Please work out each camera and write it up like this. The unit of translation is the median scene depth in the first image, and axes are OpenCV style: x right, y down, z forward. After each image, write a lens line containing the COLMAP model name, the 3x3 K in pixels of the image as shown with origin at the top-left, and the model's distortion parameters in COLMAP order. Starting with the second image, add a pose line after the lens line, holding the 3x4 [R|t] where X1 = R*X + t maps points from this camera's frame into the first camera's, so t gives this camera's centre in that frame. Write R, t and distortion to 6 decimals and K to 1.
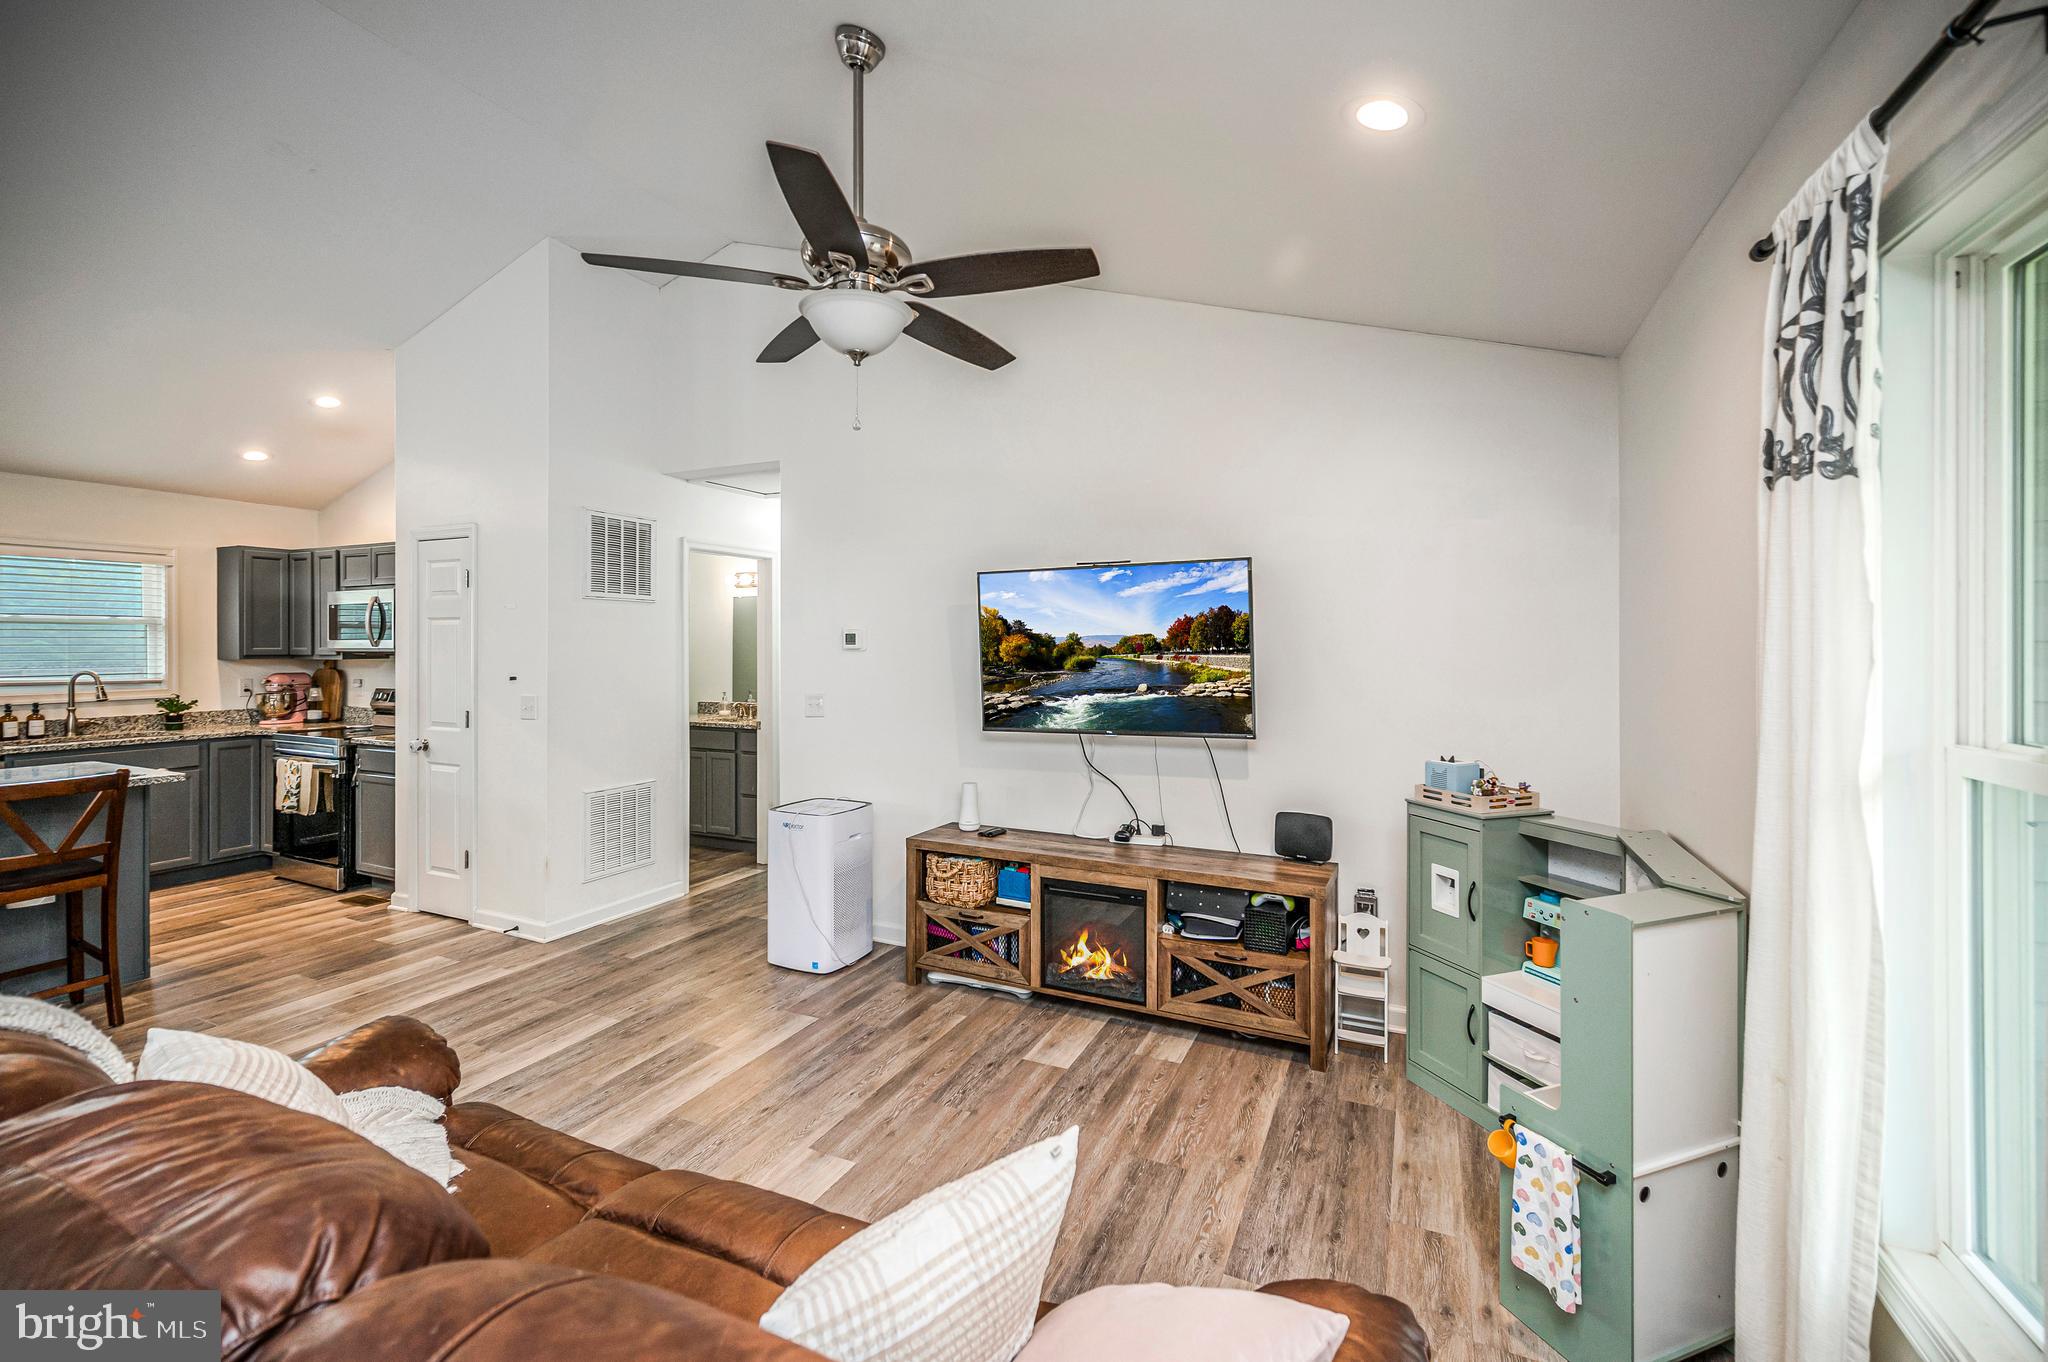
lens RADIAL K [[841.0, 0, 1018.8], [0, 841.0, 636.5], [0, 0, 1]] dist [0.001490, -0.000702]
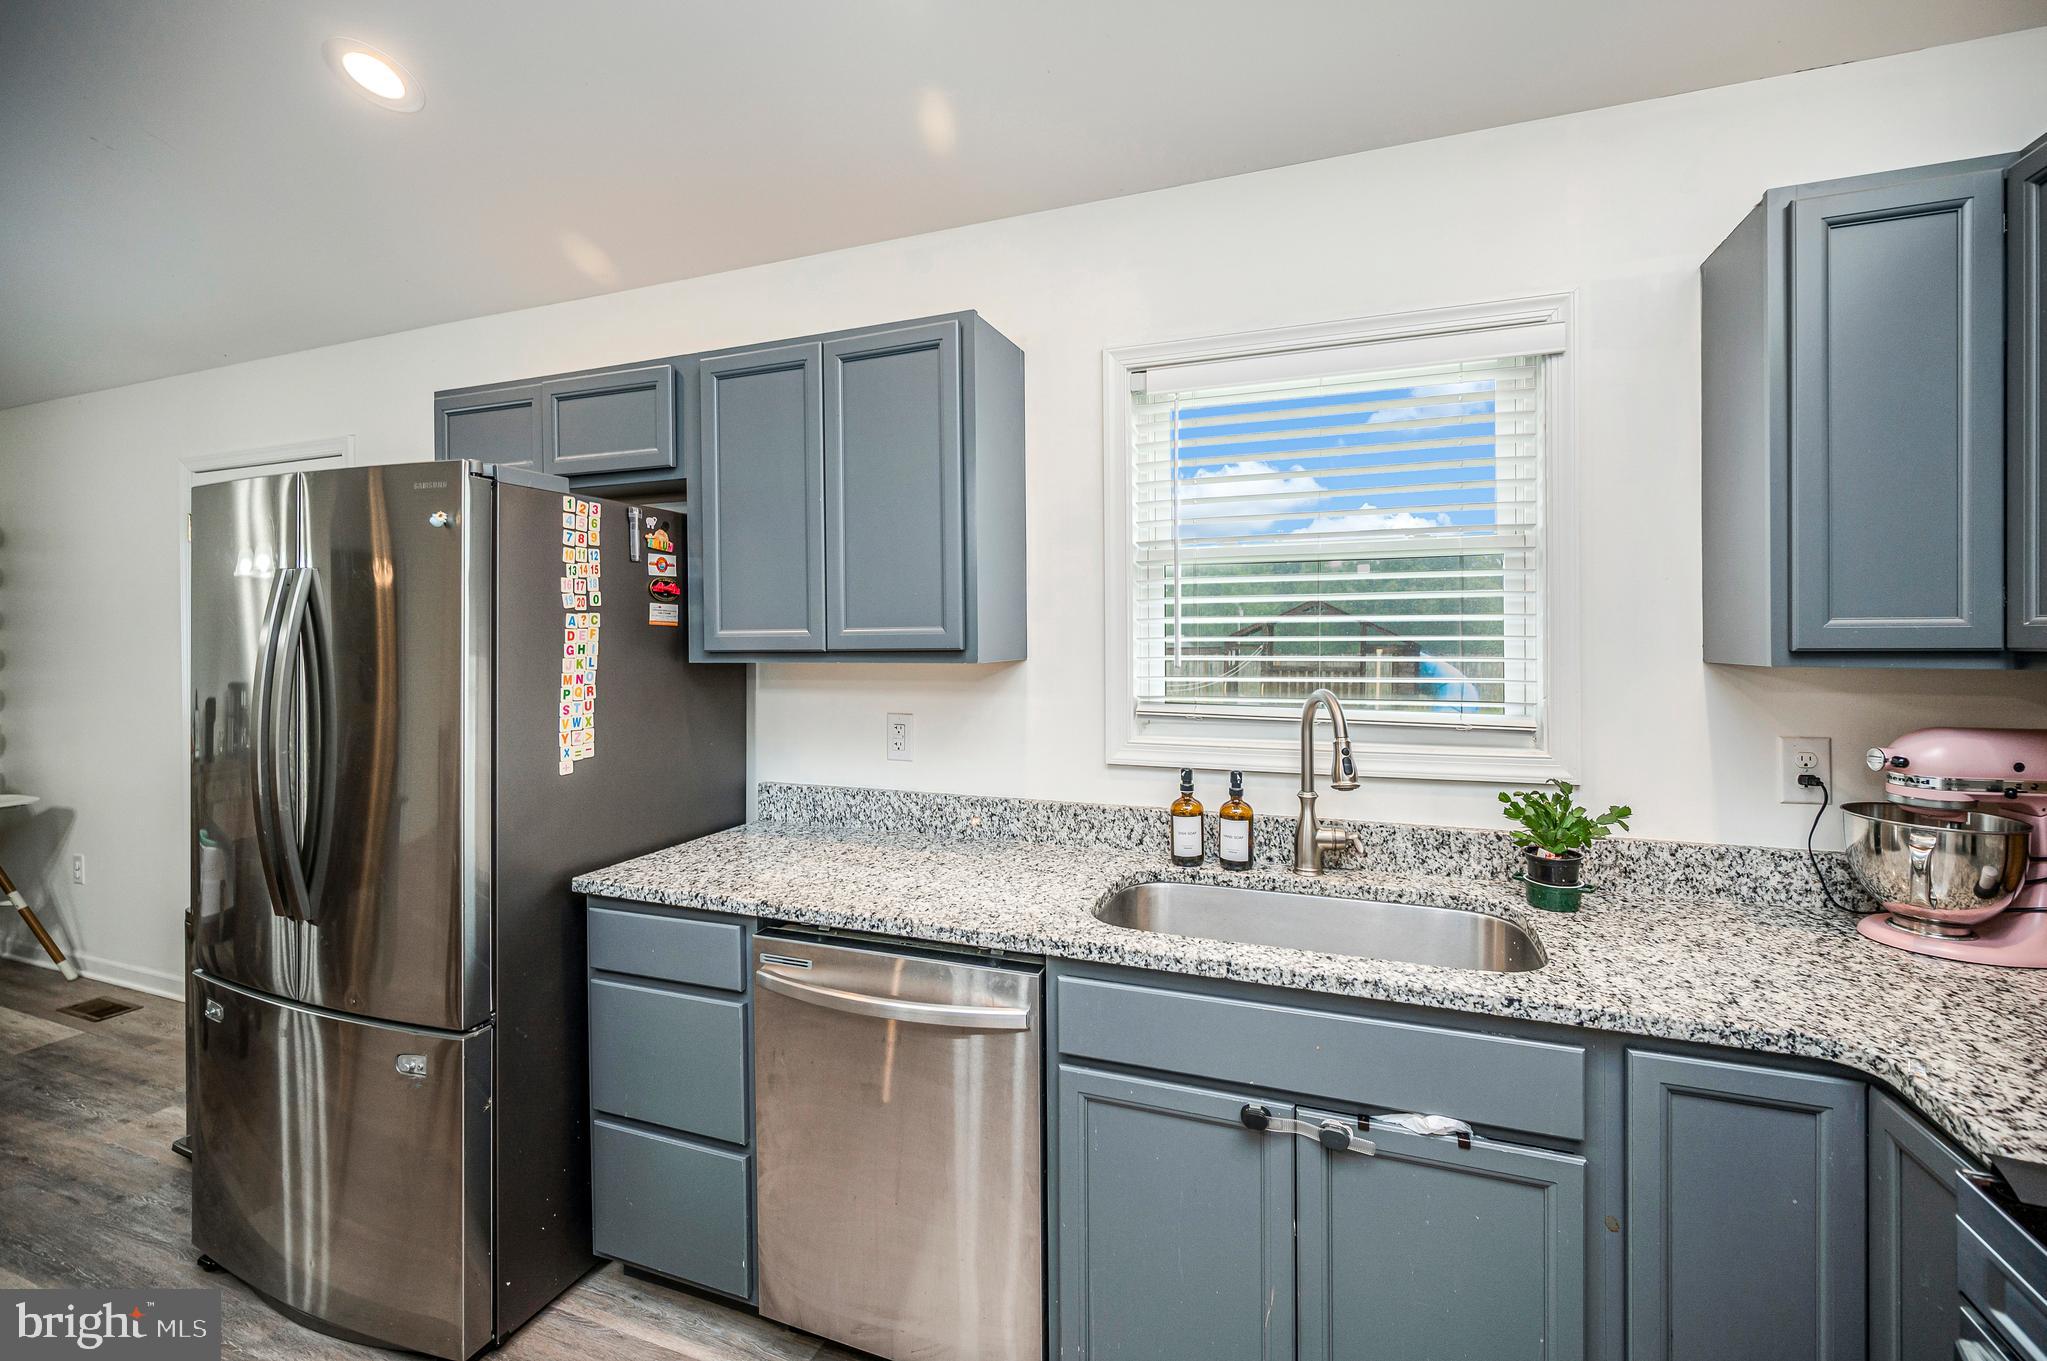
lens RADIAL K [[840.5, 0, 1049.8], [0, 840.5, 649.6], [0, 0, 1]] dist [0.001490, -0.000702]
pose [[0.089153, 0.014822, -0.995908, -0.812392], [0.012493, 0.999794, 0.015998, 0.019177], [0.995940, -0.013868, 0.088949, 0.890051]]
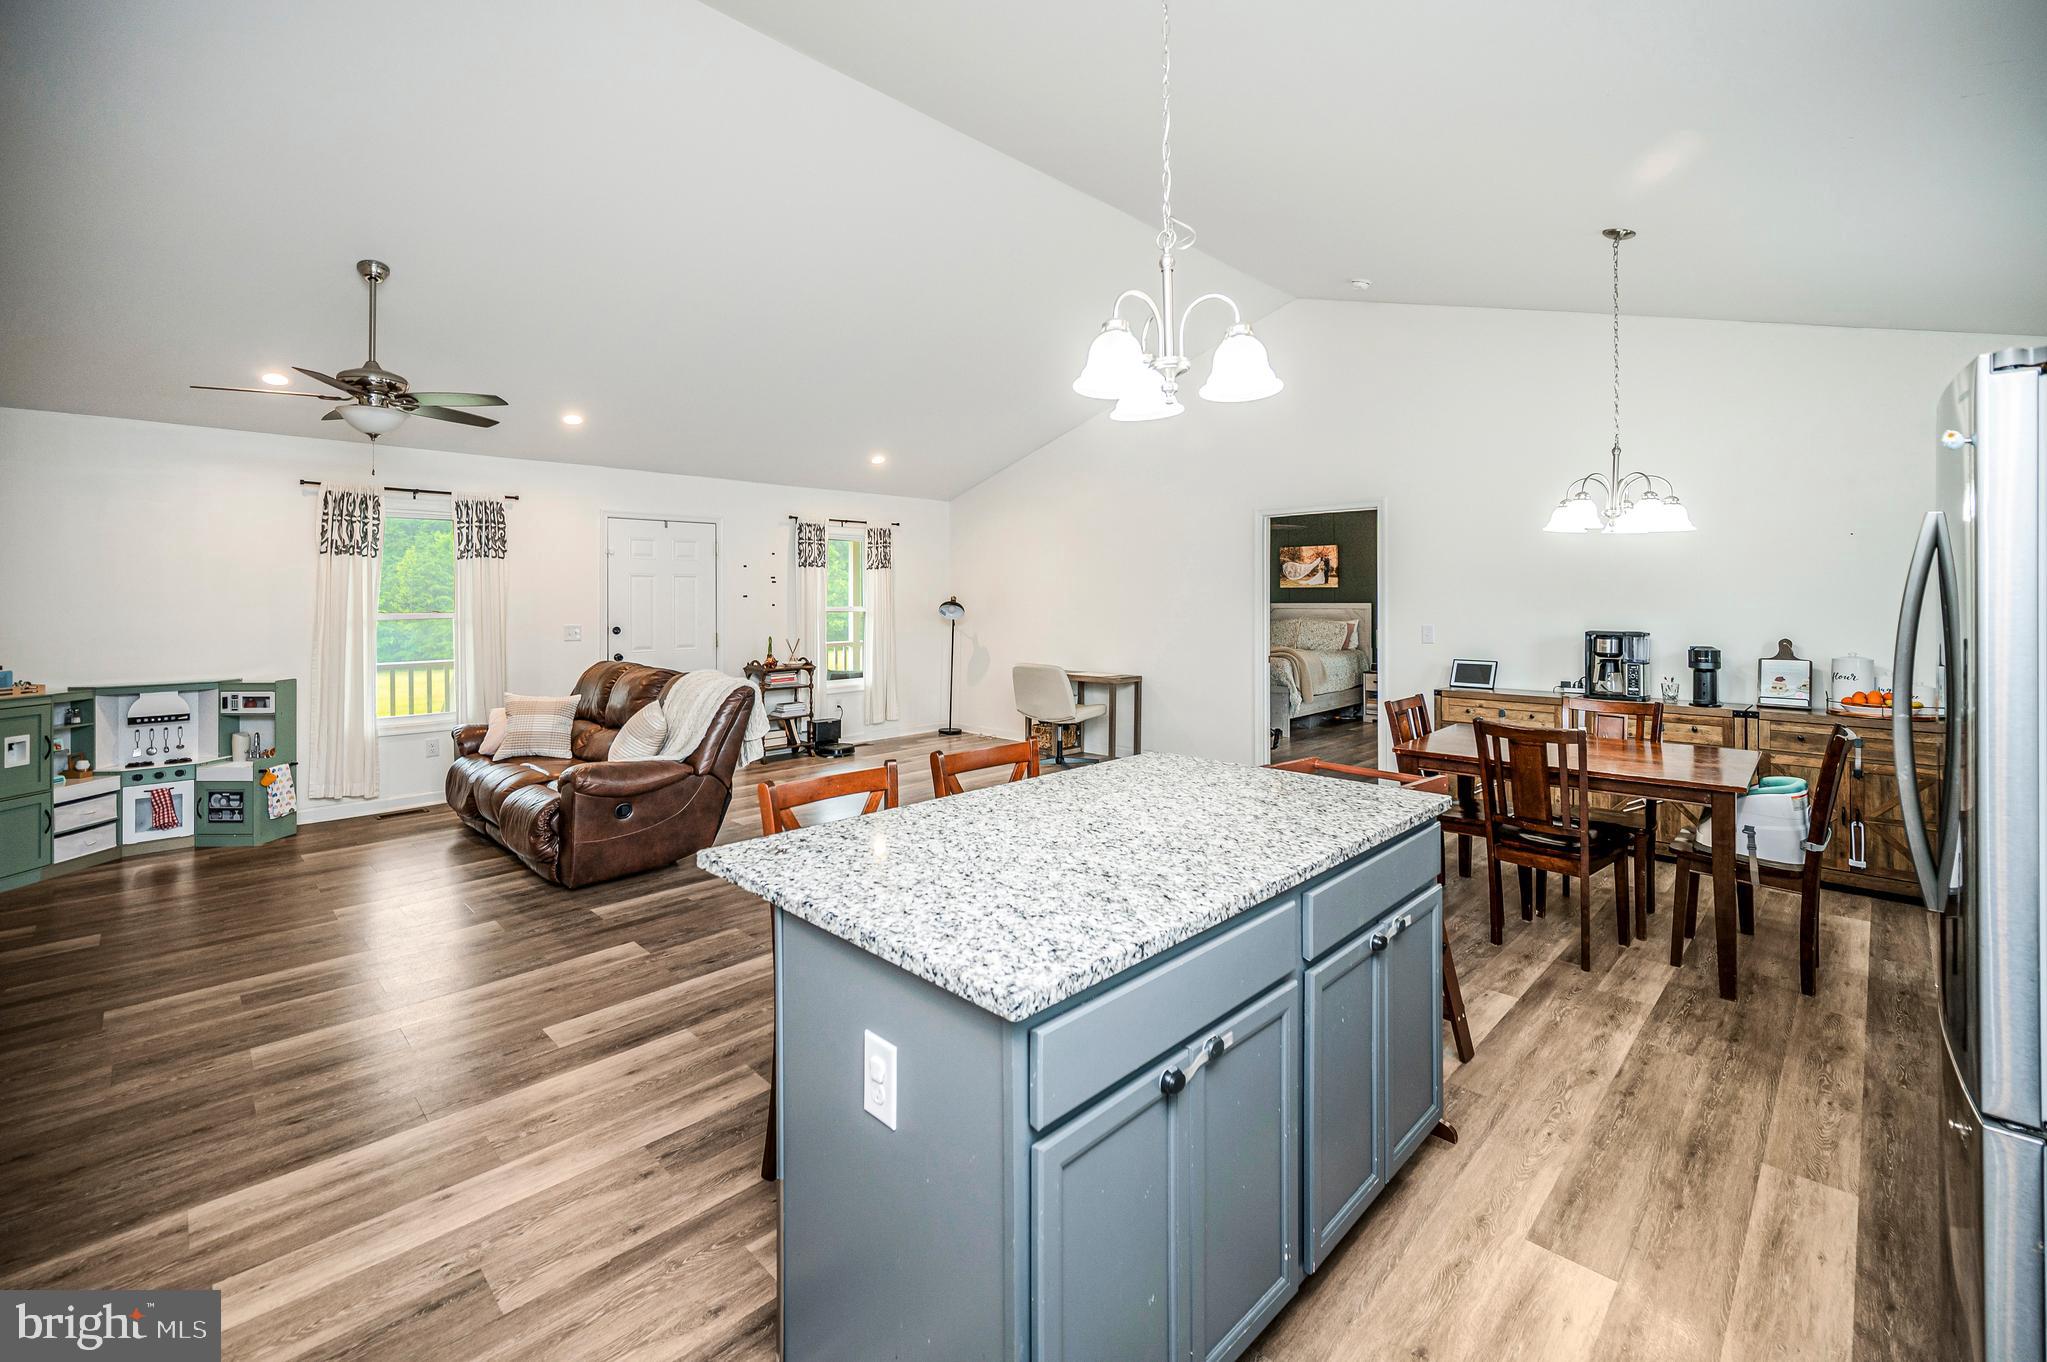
lens RADIAL K [[871.4, 0, 1042.9], [0, 871.4, 601.8], [0, 0, 1]] dist [-0.015833, 0.001910]
pose [[-0.945577, 0.003503, 0.325380, -0.975034], [0.002593, 0.999991, -0.003231, 0.018990], [-0.325388, -0.002212, -0.945578, 1.016862]]
